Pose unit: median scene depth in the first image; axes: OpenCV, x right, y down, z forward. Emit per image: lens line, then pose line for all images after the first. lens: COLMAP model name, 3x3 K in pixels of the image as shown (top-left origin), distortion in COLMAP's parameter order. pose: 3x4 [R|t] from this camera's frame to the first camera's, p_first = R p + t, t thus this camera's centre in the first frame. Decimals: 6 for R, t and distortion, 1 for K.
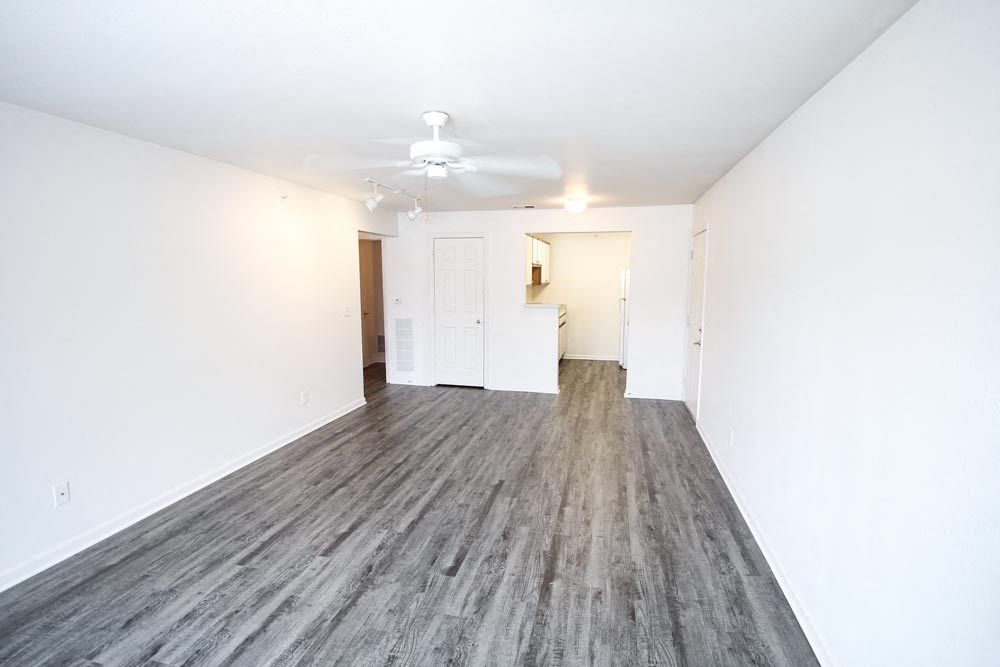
lens RADIAL K [[499.1, 0, 500.0], [0, 499.1, 333.5], [0, 0, 1]] dist [0.001376, 0.000096]
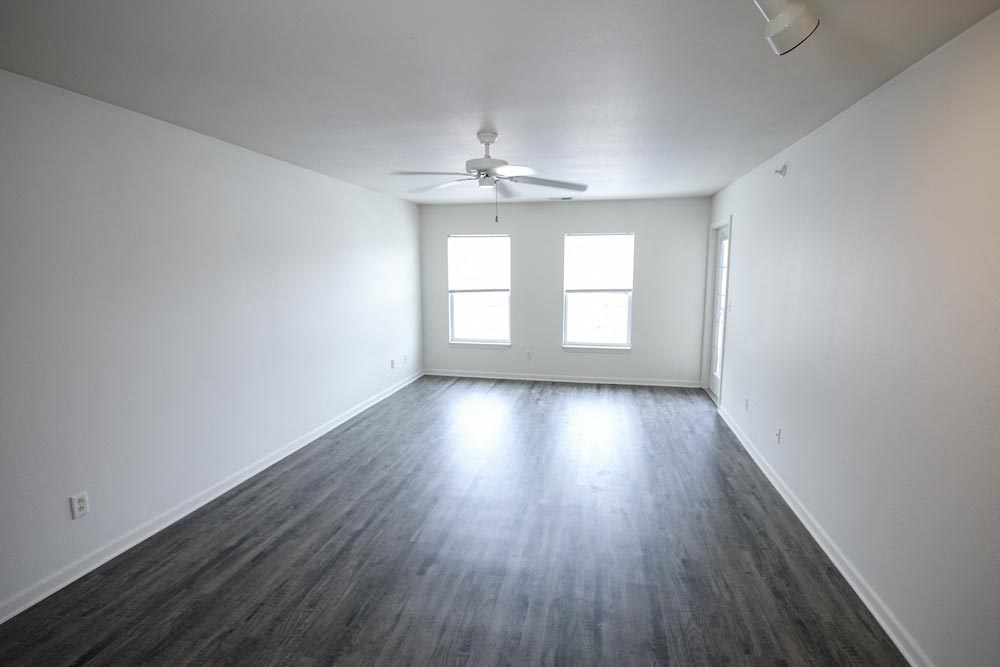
lens RADIAL K [[499.1, 0, 500.0], [0, 499.1, 333.5], [0, 0, 1]] dist [0.001376, 0.000096]
pose [[-0.999846, -0.000209, -0.017539, -0.099169], [-0.004520, 0.969220, 0.246155, -0.200399], [0.016947, 0.246197, -0.969072, 1.721870]]
